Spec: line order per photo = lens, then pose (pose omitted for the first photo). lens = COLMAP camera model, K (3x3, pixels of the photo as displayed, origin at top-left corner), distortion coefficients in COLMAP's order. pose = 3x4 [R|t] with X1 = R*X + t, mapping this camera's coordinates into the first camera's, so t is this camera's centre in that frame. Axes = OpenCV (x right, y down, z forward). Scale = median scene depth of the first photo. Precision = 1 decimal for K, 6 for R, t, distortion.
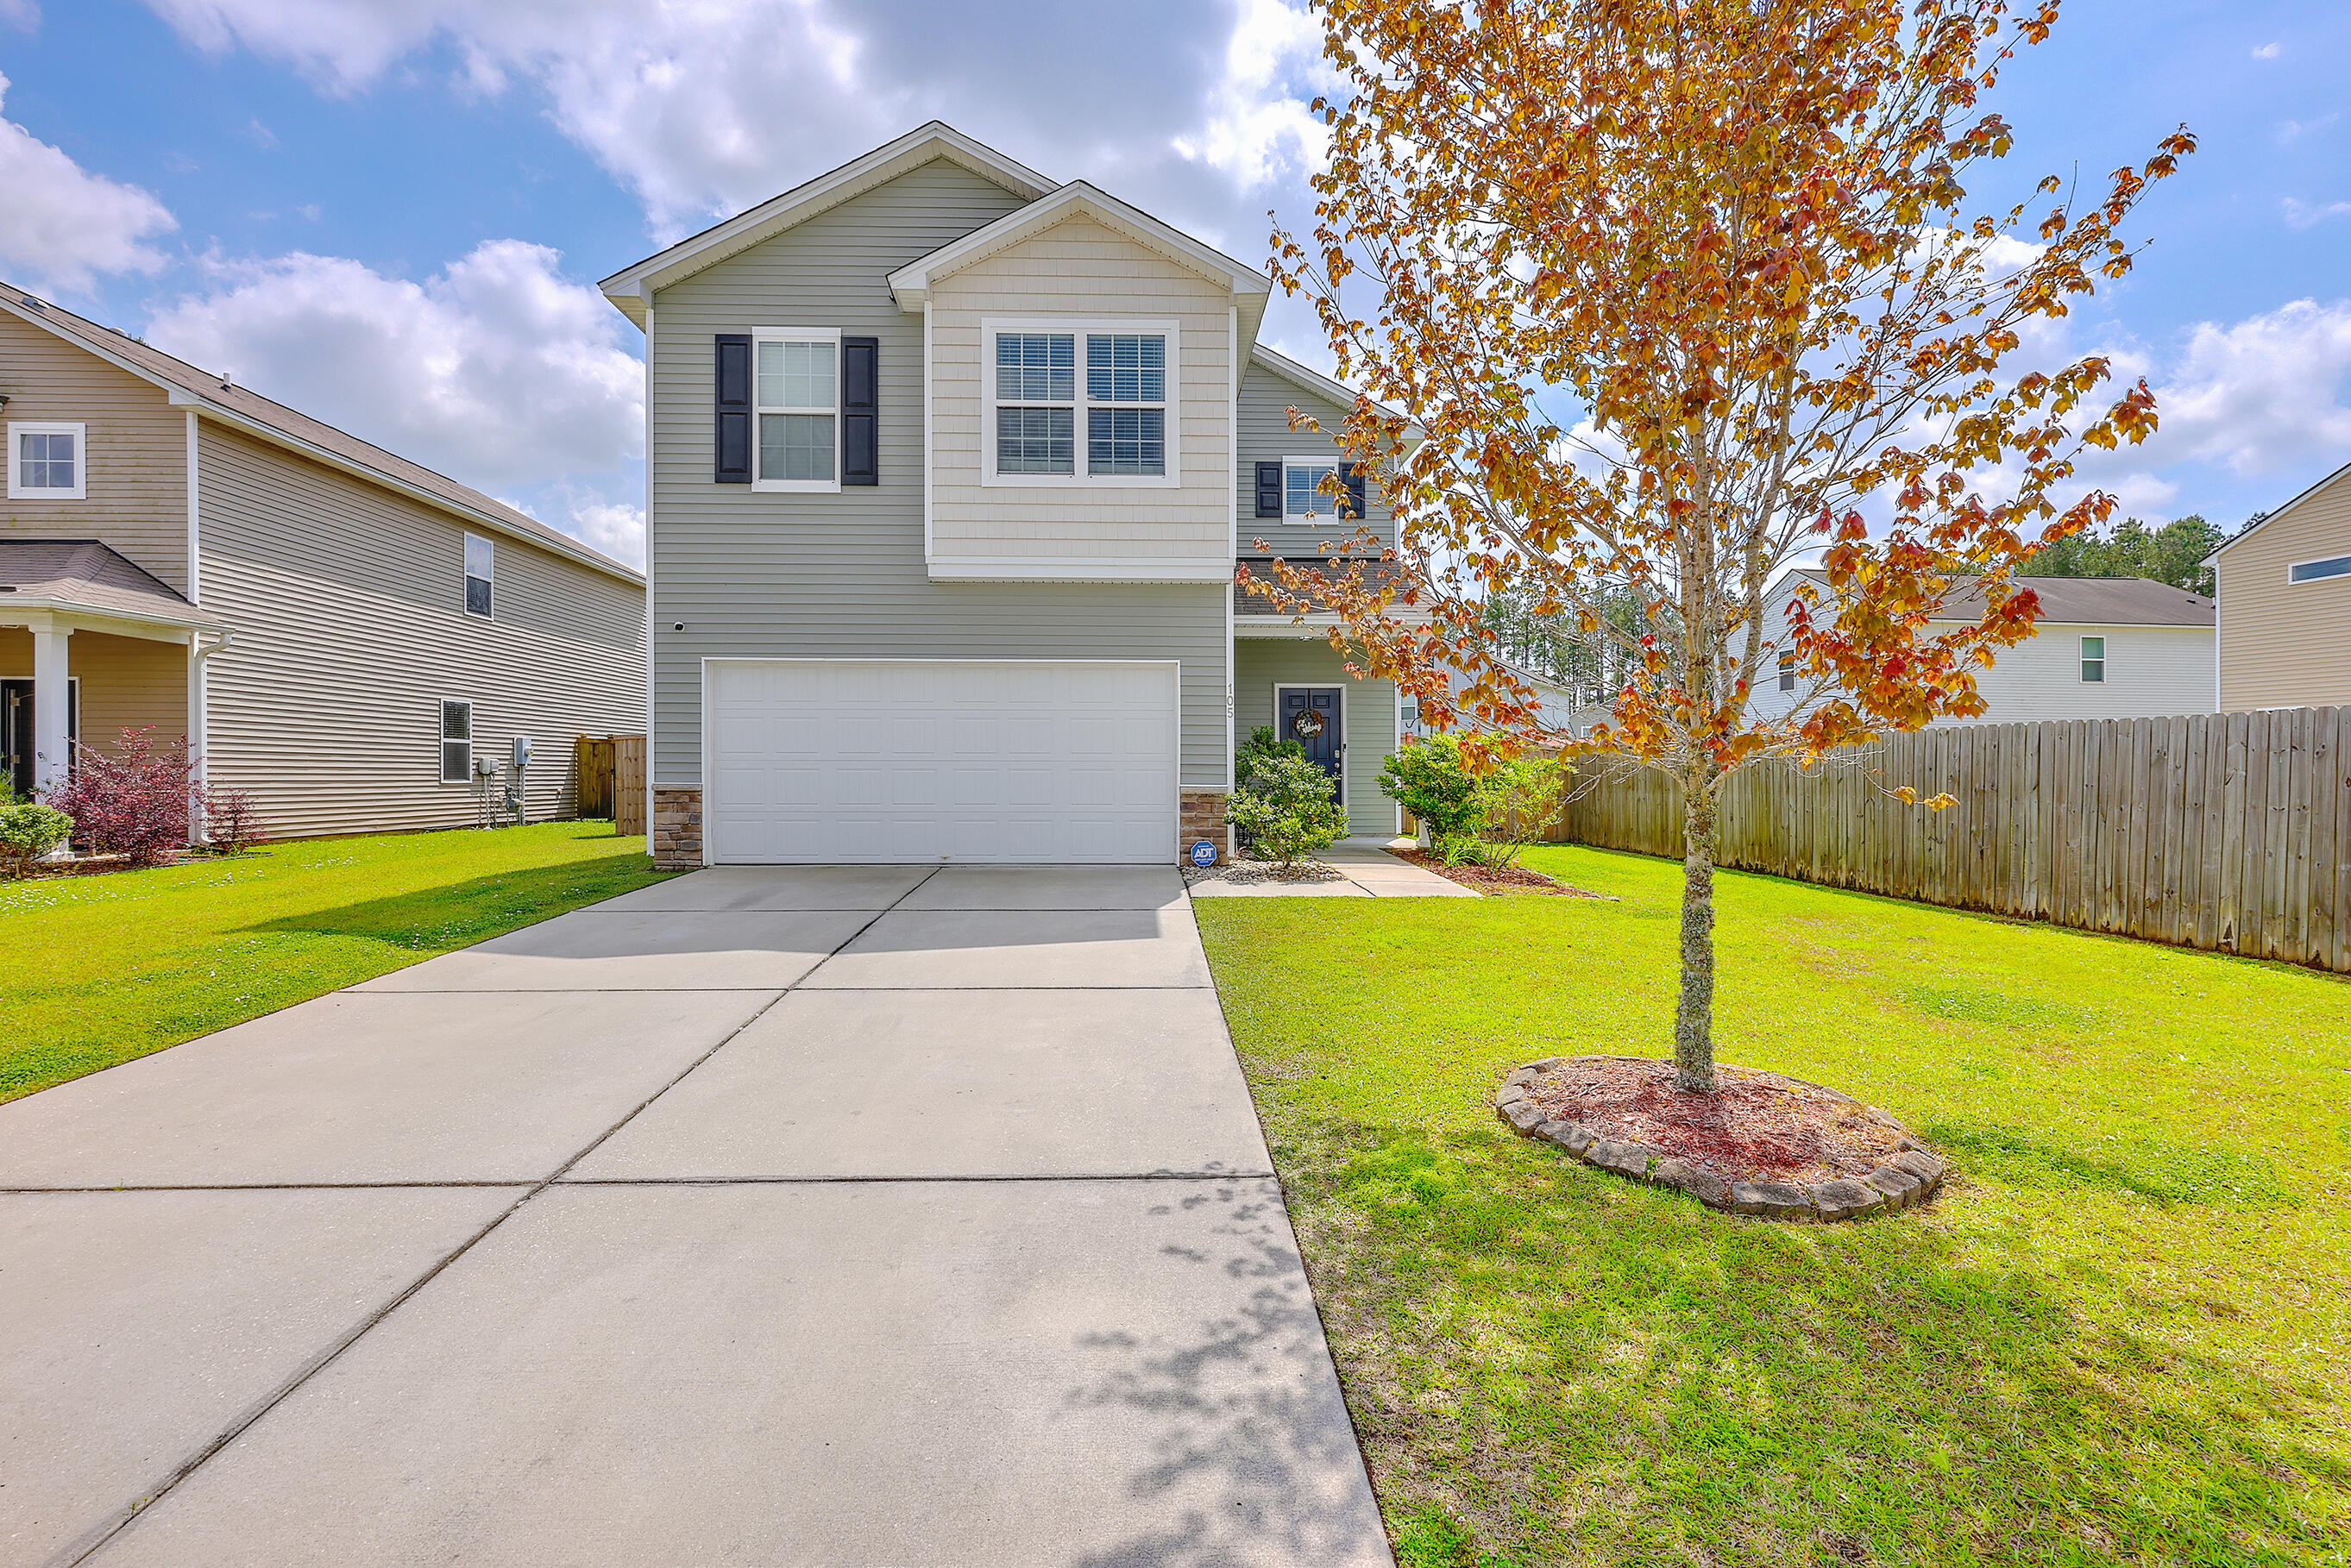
lens RADIAL K [[1068.5, 0, 1153.2], [0, 1068.5, 768.3], [0, 0, 1]] dist [0.001081, -0.000451]
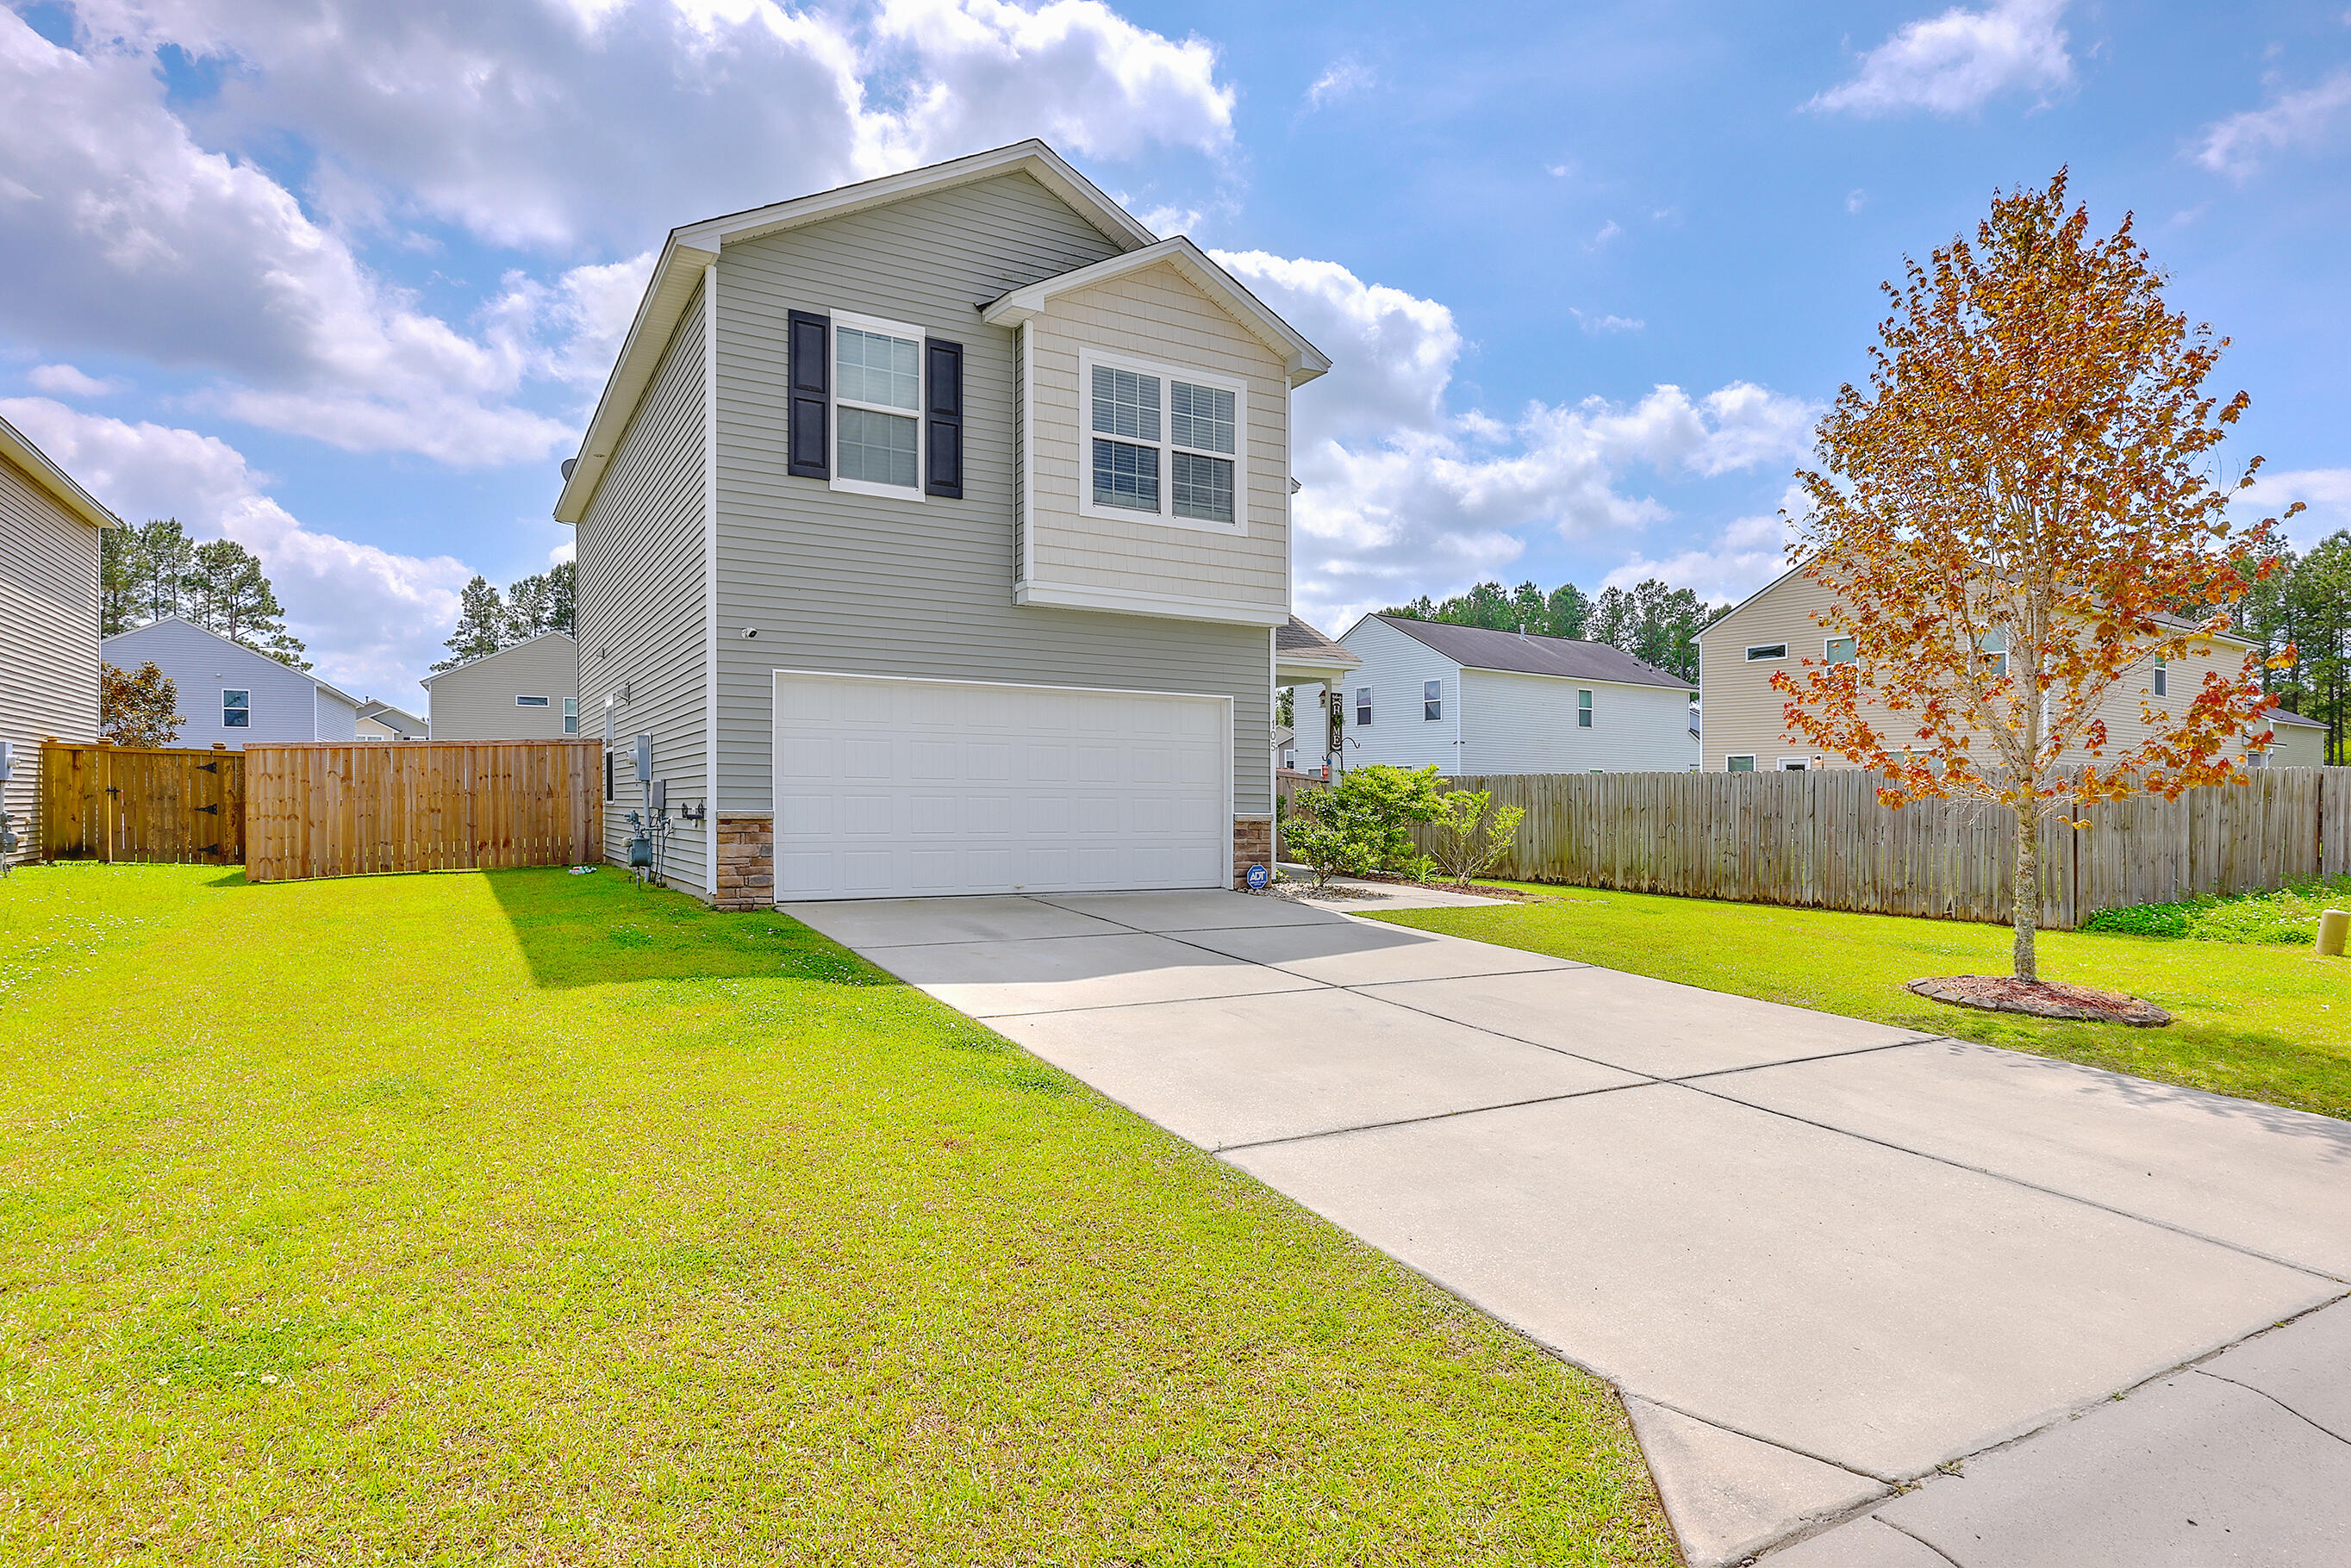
lens RADIAL K [[1263.6, 0, 1138.0], [0, 1263.6, 786.1], [0, 0, 1]] dist [0.000632, 0.000616]
pose [[0.885408, 0.010707, 0.464692, -0.652266], [-0.008620, 0.999941, -0.006616, -0.002160], [-0.464735, 0.001852, 0.885448, -0.073802]]
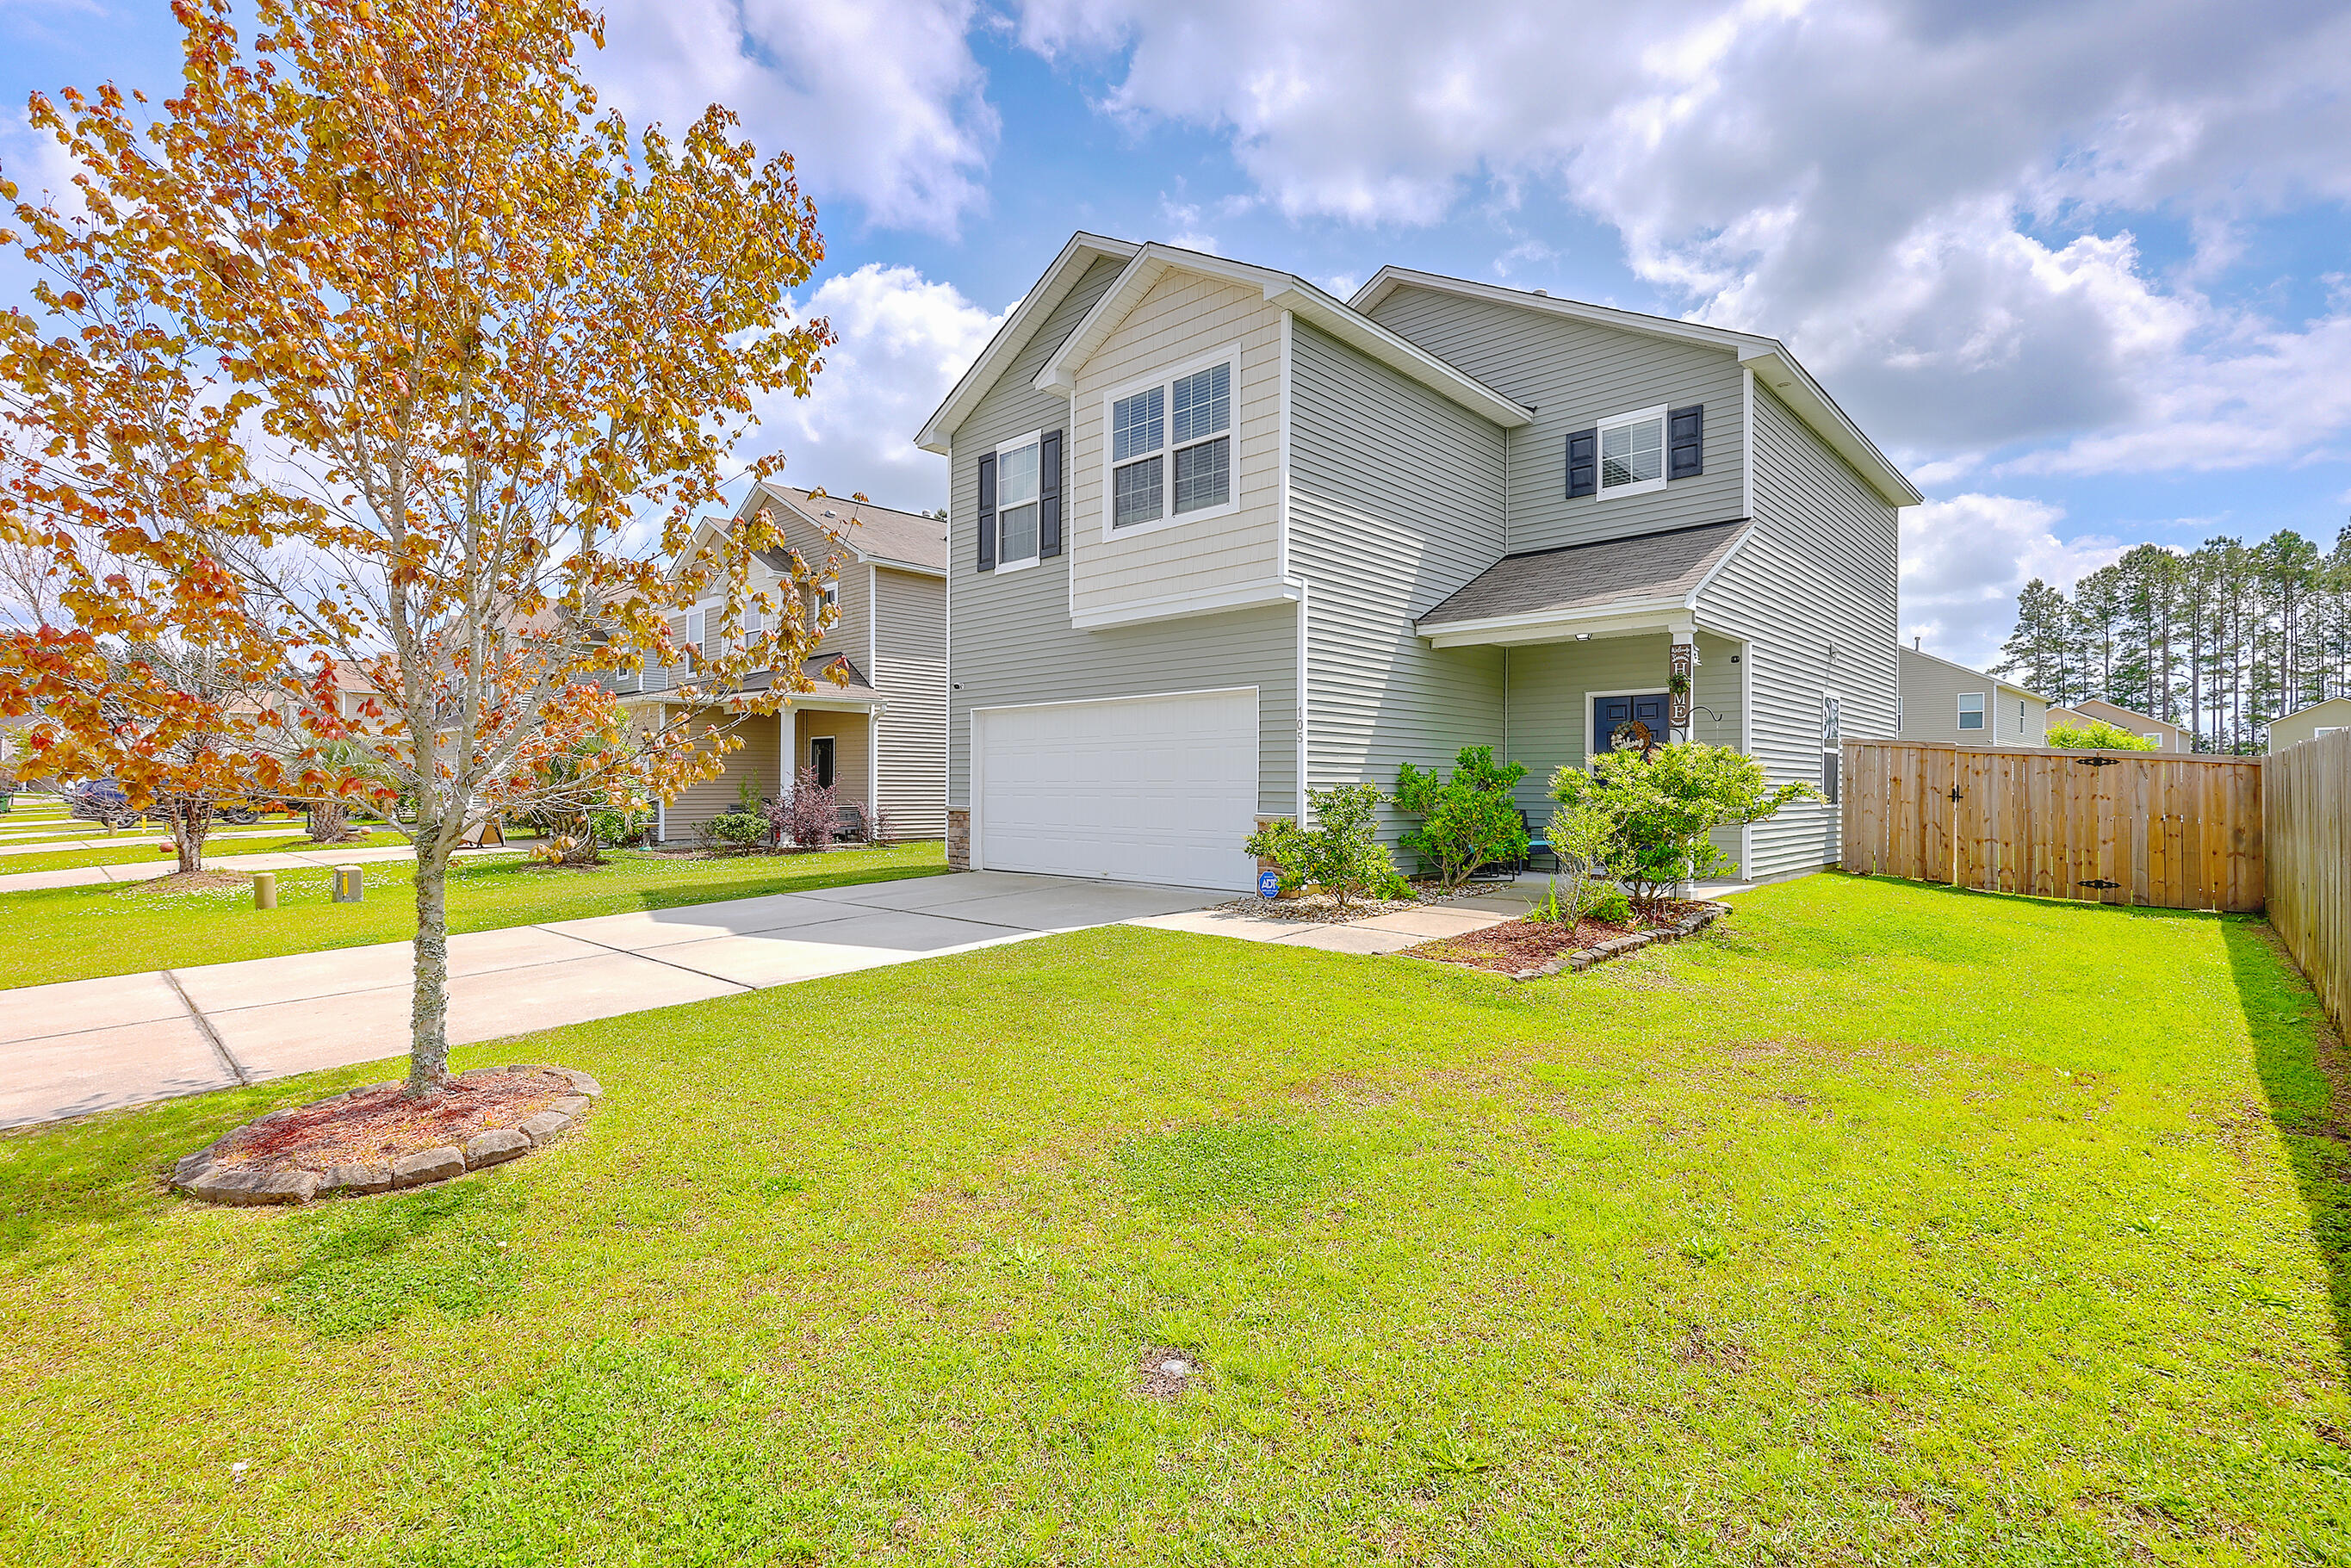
lens RADIAL K [[1042.4, 0, 1163.5], [0, 1042.4, 778.0], [0, 0, 1]] dist [-0.000190, 0.000034]
pose [[0.723414, -0.007453, -0.690374, 0.629043], [0.002267, 0.999962, -0.008419, -0.008406], [0.690410, 0.004526, 0.723404, 0.252558]]
